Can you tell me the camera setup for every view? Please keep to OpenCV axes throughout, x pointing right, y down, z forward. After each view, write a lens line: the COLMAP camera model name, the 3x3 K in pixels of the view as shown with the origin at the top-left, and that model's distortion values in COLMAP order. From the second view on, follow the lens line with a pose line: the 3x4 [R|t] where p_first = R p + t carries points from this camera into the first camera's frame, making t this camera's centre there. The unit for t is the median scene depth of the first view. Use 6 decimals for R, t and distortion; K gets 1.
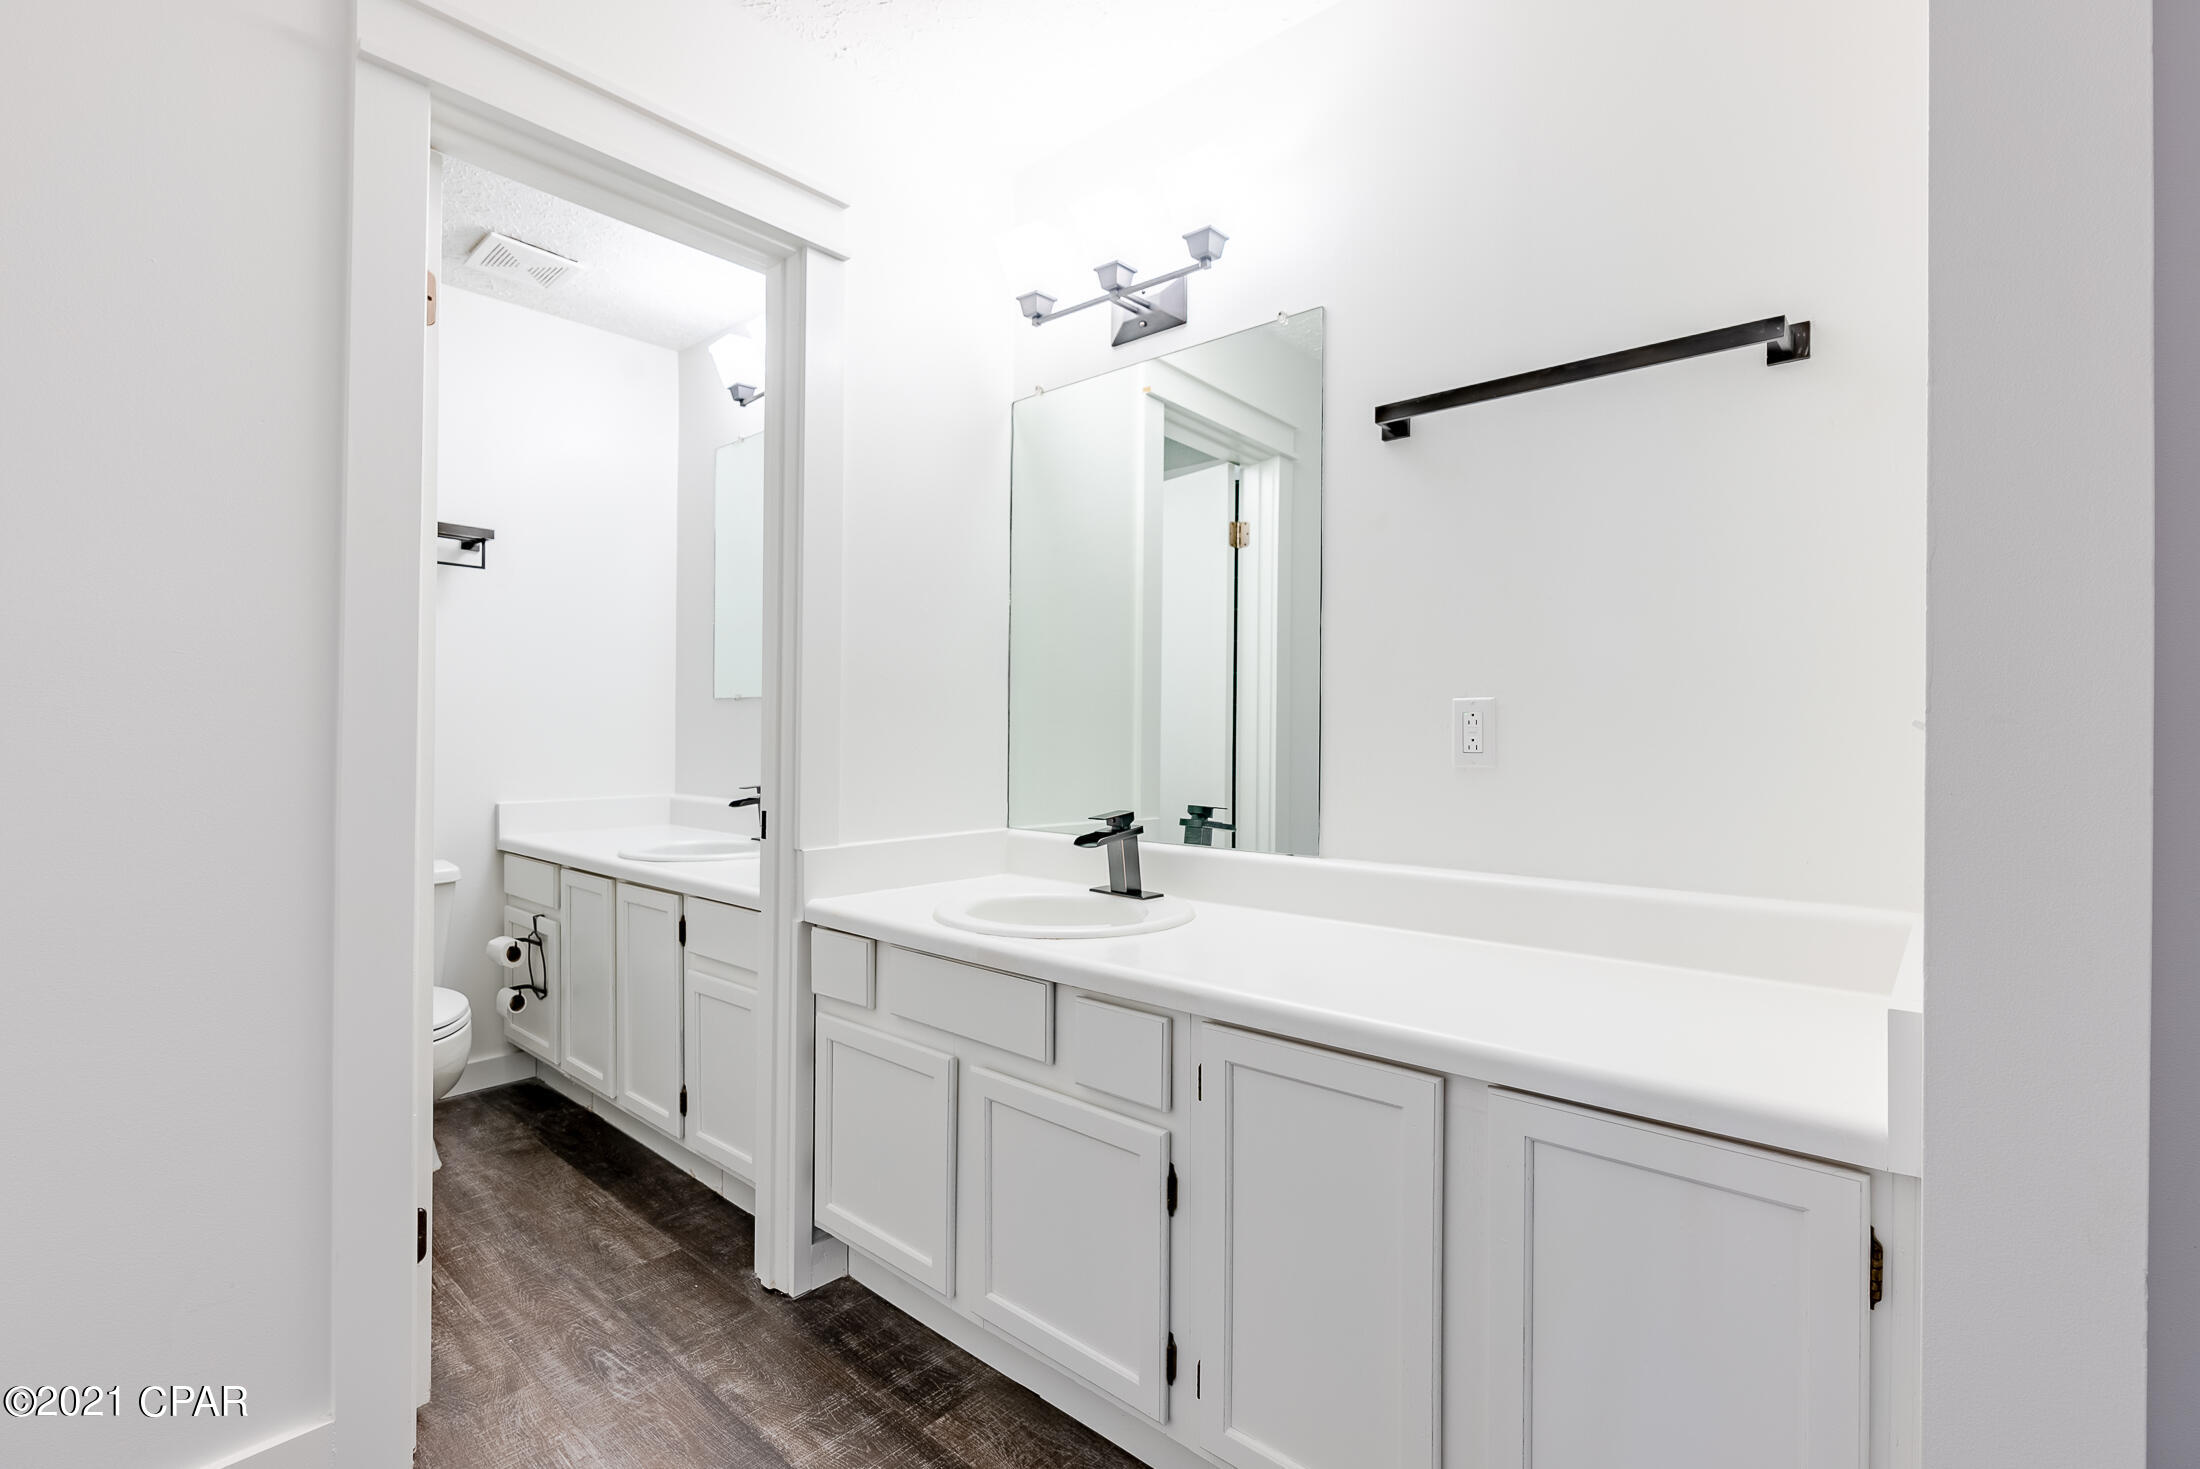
lens RADIAL K [[997.5, 0, 1107.5], [0, 997.5, 733.1], [0, 0, 1]] dist [-0.004695, 0.001025]
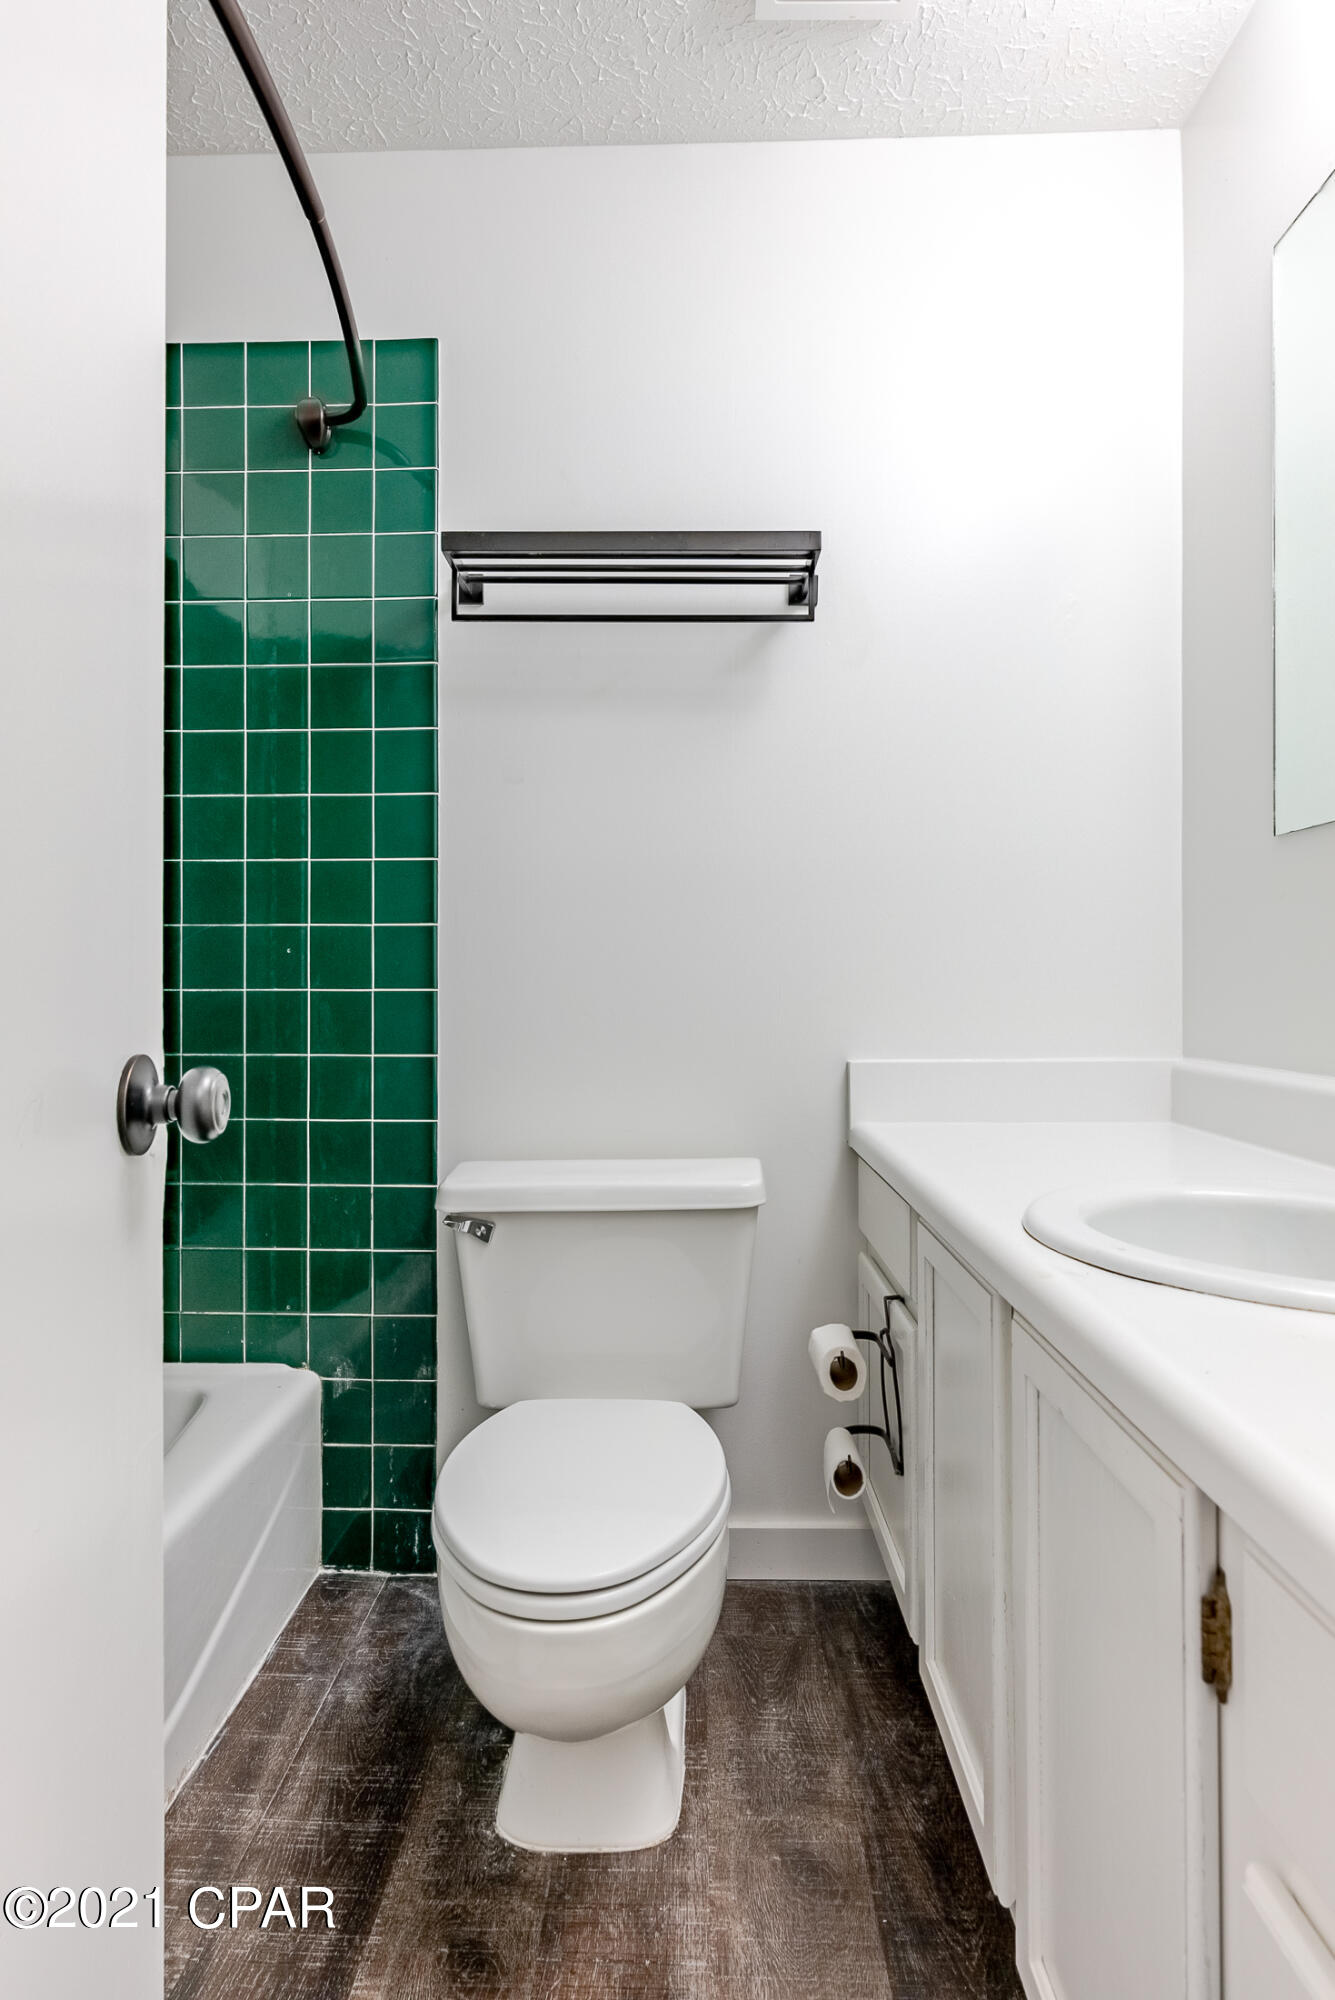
lens RADIAL K [[1015.0, 0, 676.4], [0, 1015.0, 997.4], [0, 0, 1]] dist [-0.006058, 0.000028]
pose [[0.644951, -0.002612, -0.764219, -0.266365], [0.006252, 0.999979, 0.001858, 0.036194], [0.764198, -0.005977, 0.644954, 0.610435]]
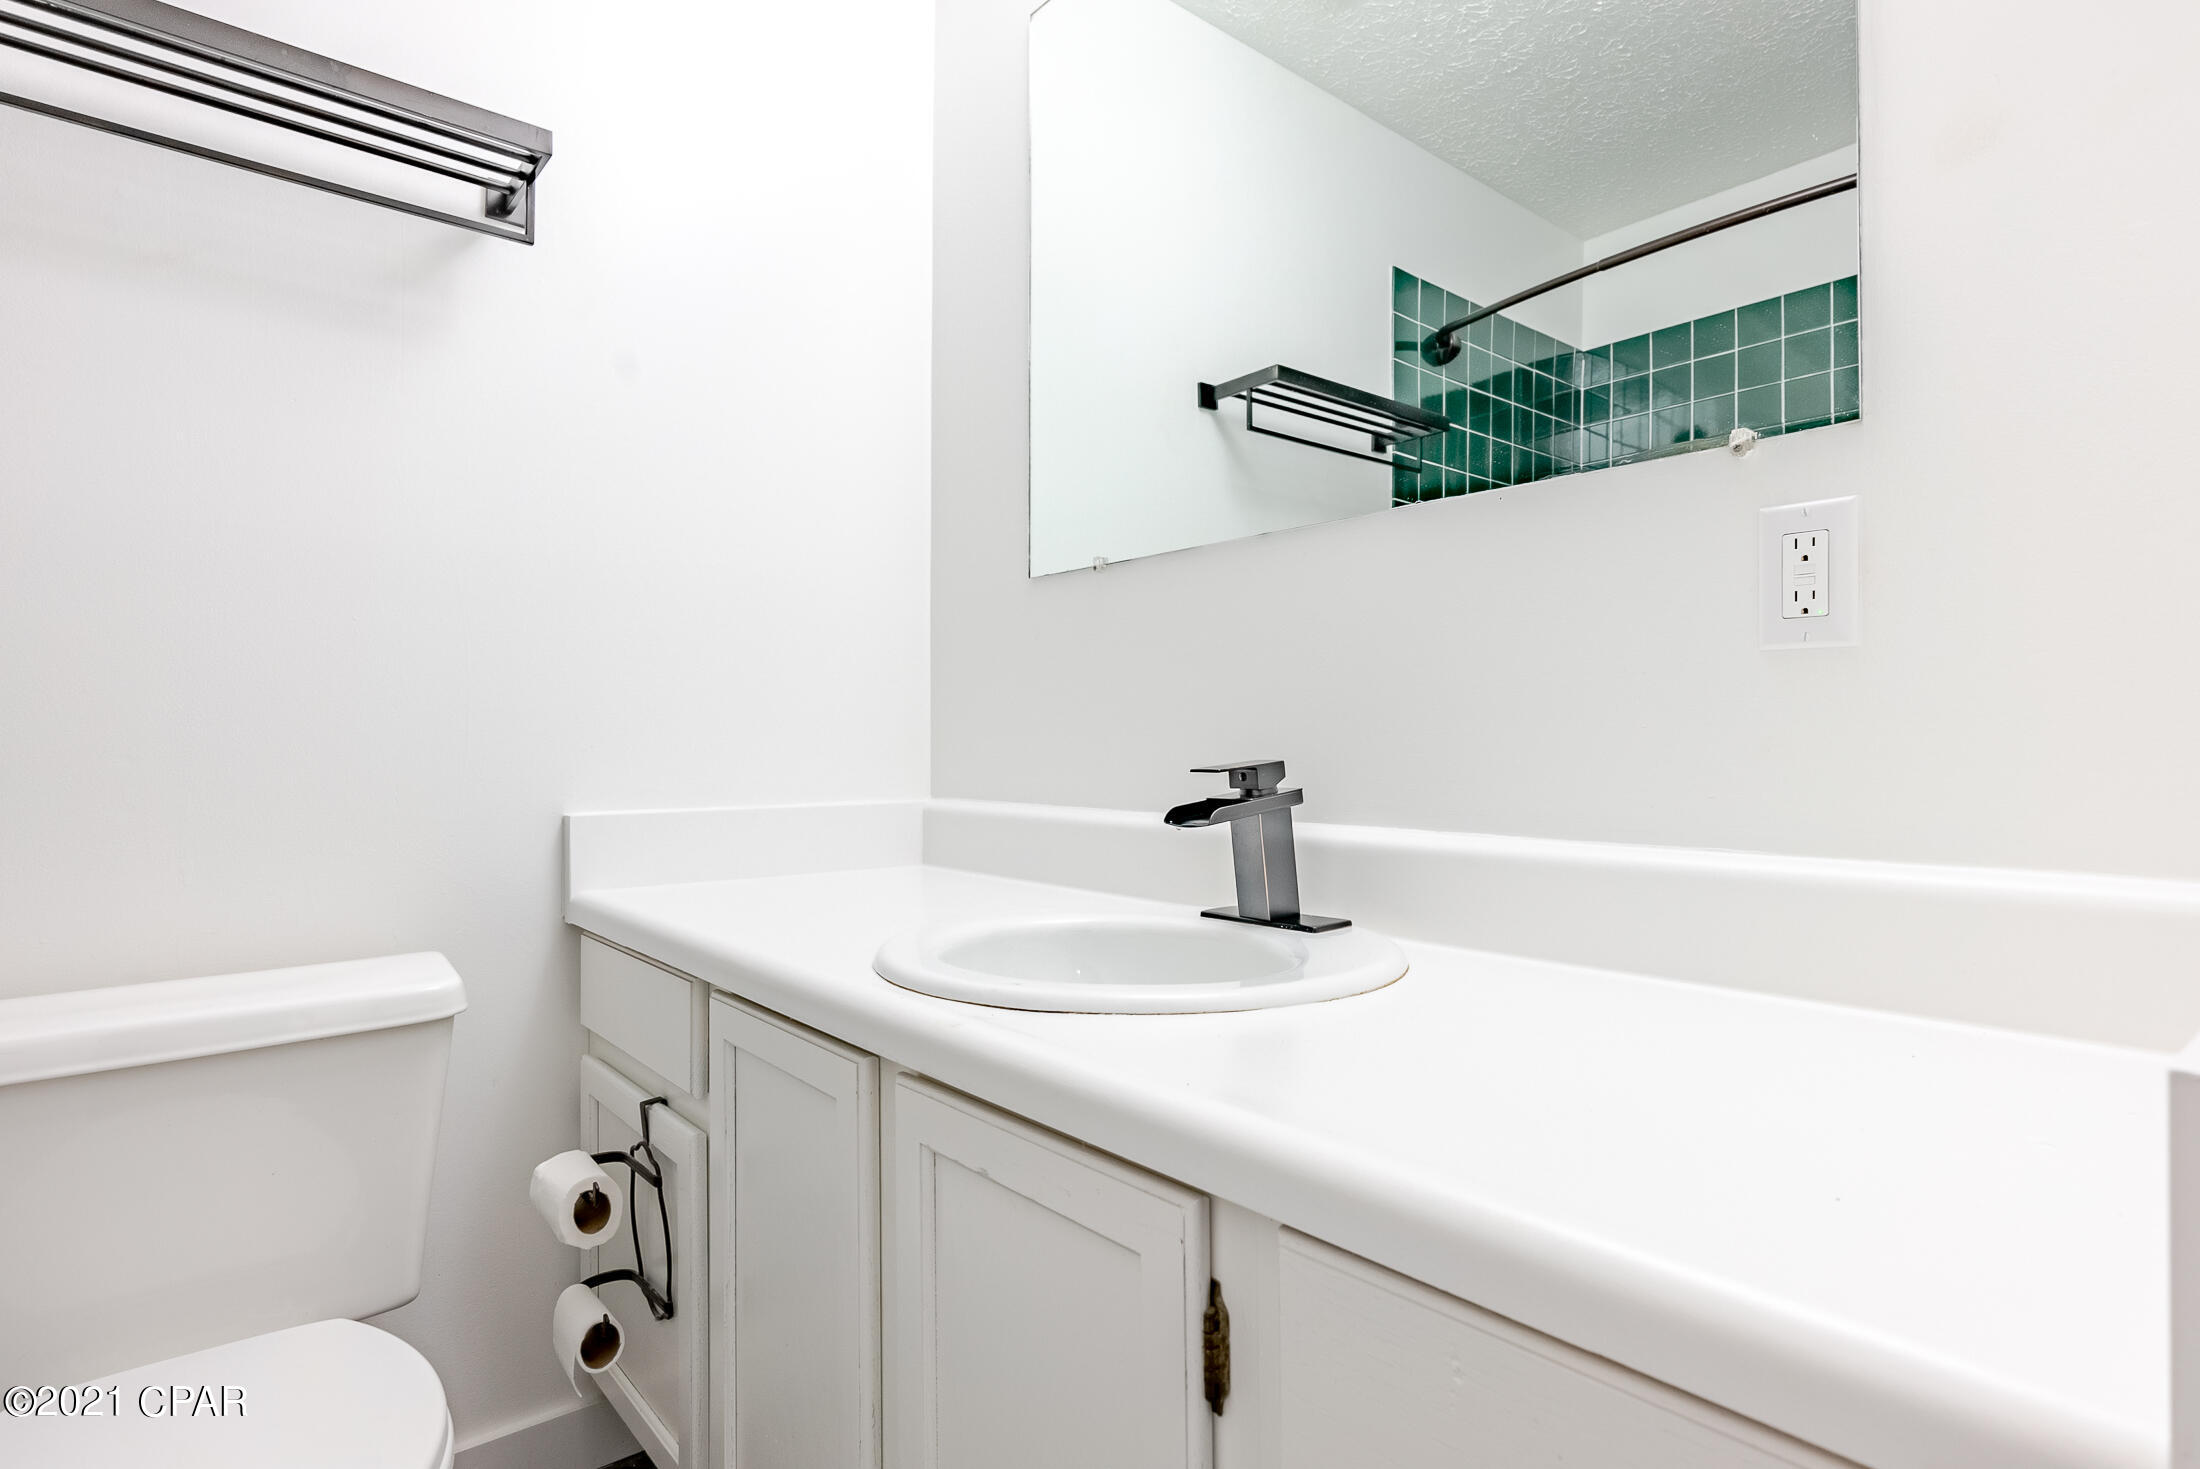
lens RADIAL K [[1116.5, 0, 1091.5], [0, 1116.5, 734.2], [0, 0, 1]] dist [-0.006058, 0.000028]
pose [[0.987678, -0.007622, -0.156311, -0.336366], [0.006044, 0.999926, -0.010568, 0.045122], [0.156380, 0.009493, 0.987651, 0.600671]]
